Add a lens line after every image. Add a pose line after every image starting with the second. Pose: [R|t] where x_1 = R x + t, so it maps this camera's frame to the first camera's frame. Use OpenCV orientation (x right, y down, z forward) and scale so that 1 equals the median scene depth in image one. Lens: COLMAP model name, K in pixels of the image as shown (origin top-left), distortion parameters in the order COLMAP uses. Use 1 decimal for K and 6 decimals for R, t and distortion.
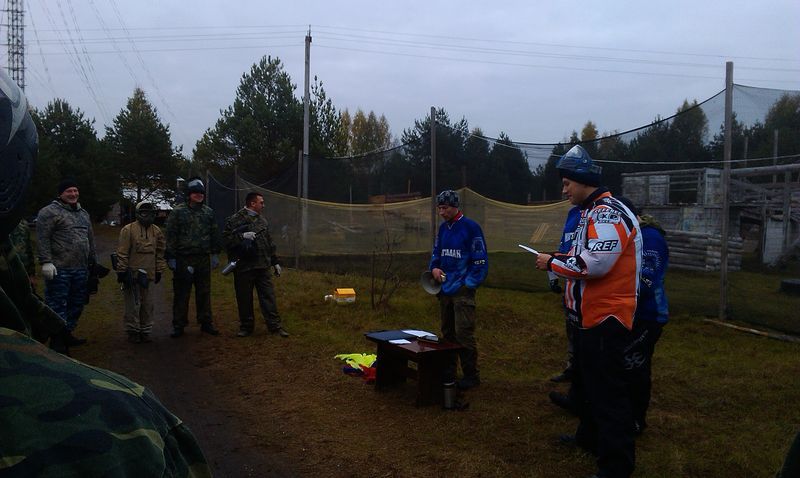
lens RADIAL K [[629.1, 0, 394.3], [0, 629.1, 242.9], [0, 0, 1]] dist [0.009335, -0.048867]
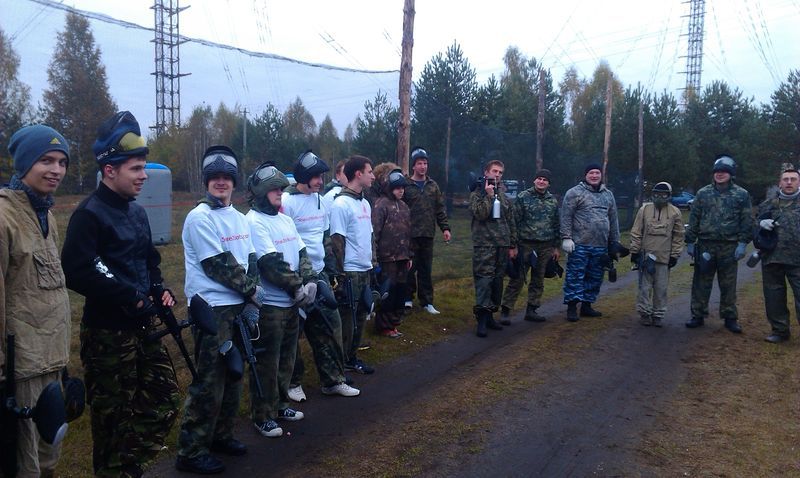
lens RADIAL K [[629.1, 0, 394.3], [0, 629.1, 242.9], [0, 0, 1]] dist [0.009335, -0.048867]
pose [[0.552117, 0.073685, -0.830504, 0.174439], [-0.050198, 0.997218, 0.055104, -0.005083], [0.832254, 0.011266, 0.554280, 0.109441]]
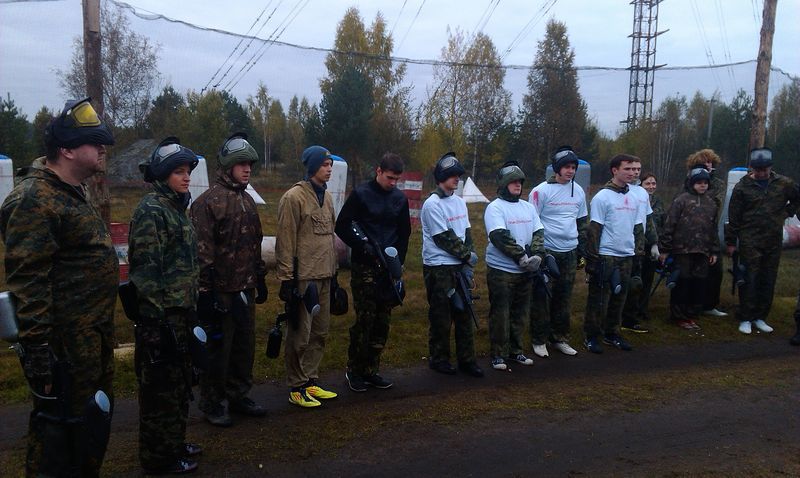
lens RADIAL K [[623.5, 0, 400.0], [0, 623.5, 239.0], [0, 0, 1]] dist [0.094210, -0.162590]
pose [[-0.129803, 0.093878, -0.987086, 0.380758], [-0.068140, 0.992310, 0.103335, -0.017256], [0.989196, 0.080673, -0.122408, 0.284060]]
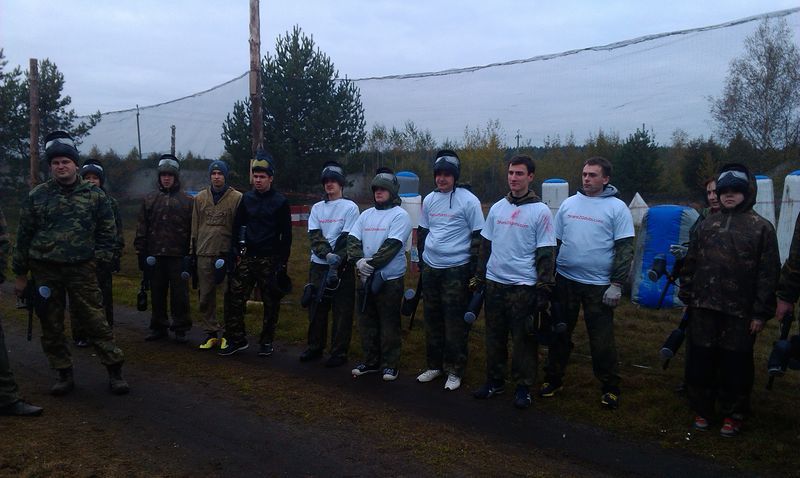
lens RADIAL K [[640.4, 0, 400.0], [0, 640.4, 239.0], [0, 0, 1]] dist [0.010801, 0.006346]
pose [[-0.924924, 0.006249, -0.380100, -0.065820], [-0.045336, 0.990916, 0.126610, -0.050449], [0.377438, 0.134337, -0.916239, 0.956107]]
